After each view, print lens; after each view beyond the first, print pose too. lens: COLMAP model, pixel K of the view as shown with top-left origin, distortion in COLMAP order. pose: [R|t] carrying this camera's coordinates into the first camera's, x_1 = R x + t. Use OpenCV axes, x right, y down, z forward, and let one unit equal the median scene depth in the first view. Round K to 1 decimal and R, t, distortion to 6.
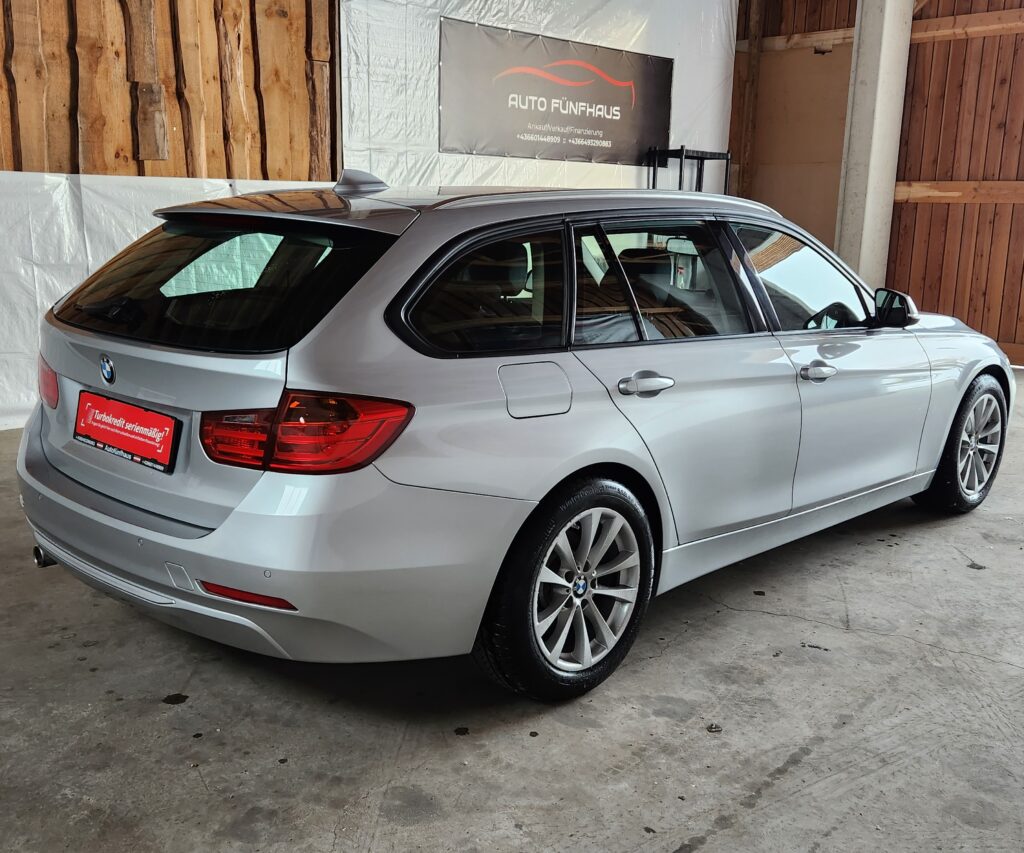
lens RADIAL K [[1045.4, 0, 509.3], [0, 1045.4, 414.6], [0, 0, 1]] dist [0.066856, -0.032758]
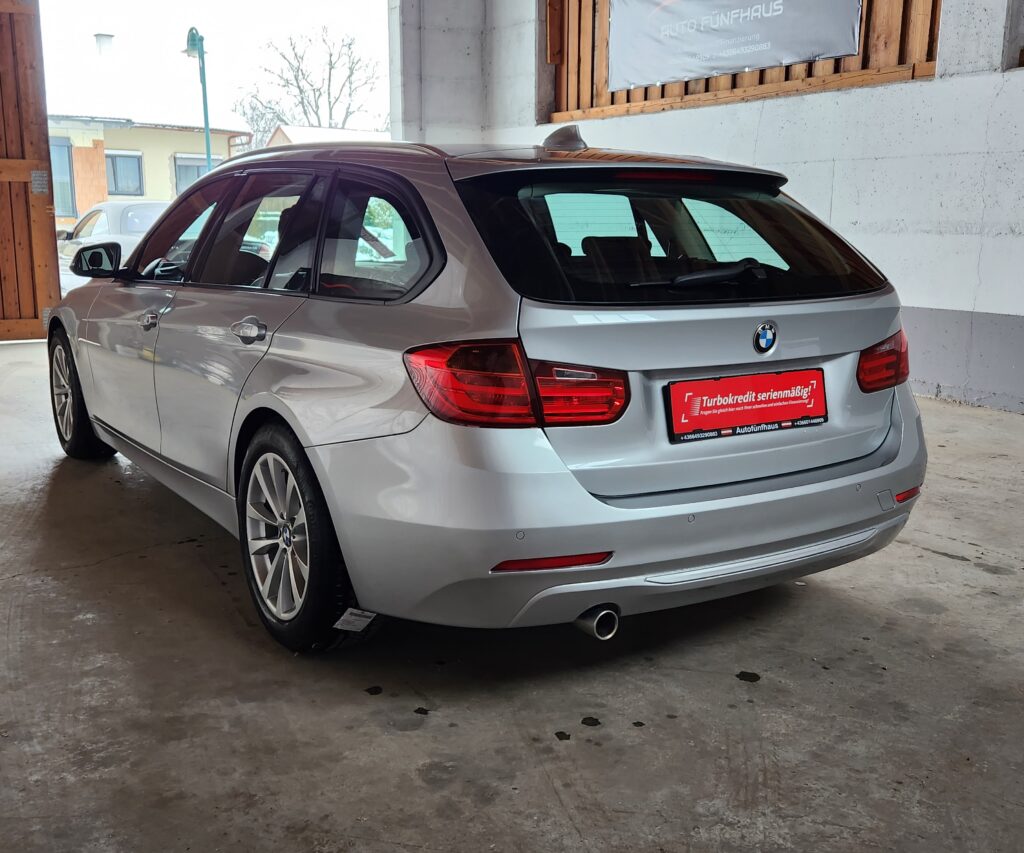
lens RADIAL K [[1045.4, 0, 509.3], [0, 1045.4, 414.6], [0, 0, 1]] dist [0.066856, -0.032758]
pose [[0.255330, -0.204529, 0.944973, -1.280513], [0.181849, 0.970085, 0.160829, -0.160460], [-0.949599, 0.130778, 0.284885, 0.946121]]
